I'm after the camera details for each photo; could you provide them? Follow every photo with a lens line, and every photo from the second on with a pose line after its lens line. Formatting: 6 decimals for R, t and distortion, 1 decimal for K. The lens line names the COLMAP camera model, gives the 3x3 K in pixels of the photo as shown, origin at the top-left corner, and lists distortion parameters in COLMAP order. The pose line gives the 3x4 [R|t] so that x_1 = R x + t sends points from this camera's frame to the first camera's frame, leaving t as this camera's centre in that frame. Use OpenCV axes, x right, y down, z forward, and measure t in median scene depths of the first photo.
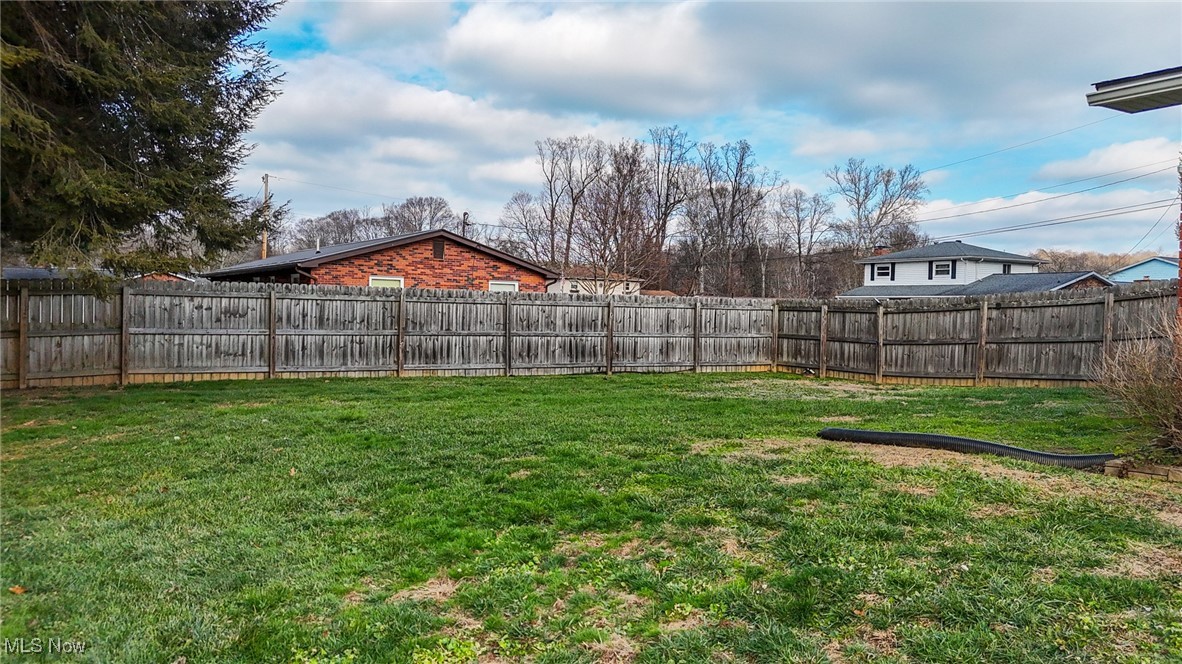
lens RADIAL K [[868.1, 0, 582.2], [0, 868.1, 333.3], [0, 0, 1]] dist [0.054731, -0.008891]
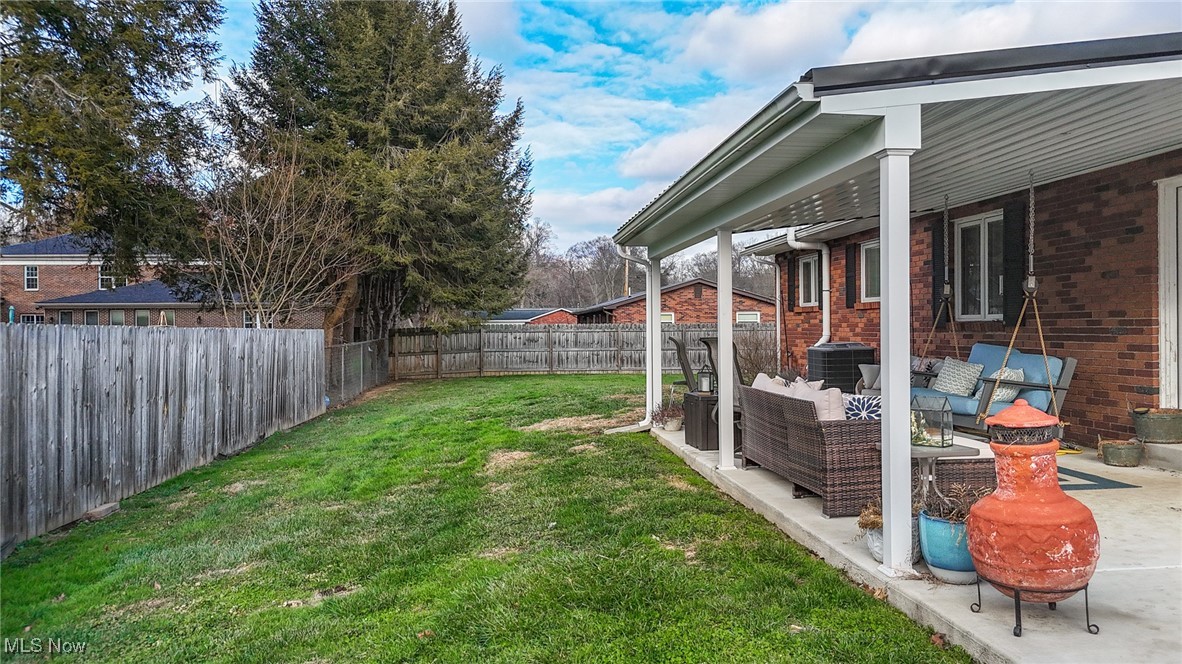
lens RADIAL K [[868.1, 0, 596.0], [0, 868.1, 329.2], [0, 0, 1]] dist [0.054731, -0.008891]
pose [[0.902470, -0.030609, -0.429664, 0.524233], [0.016876, 0.999219, -0.035737, 0.022375], [0.430423, 0.025001, 0.902281, -0.630223]]
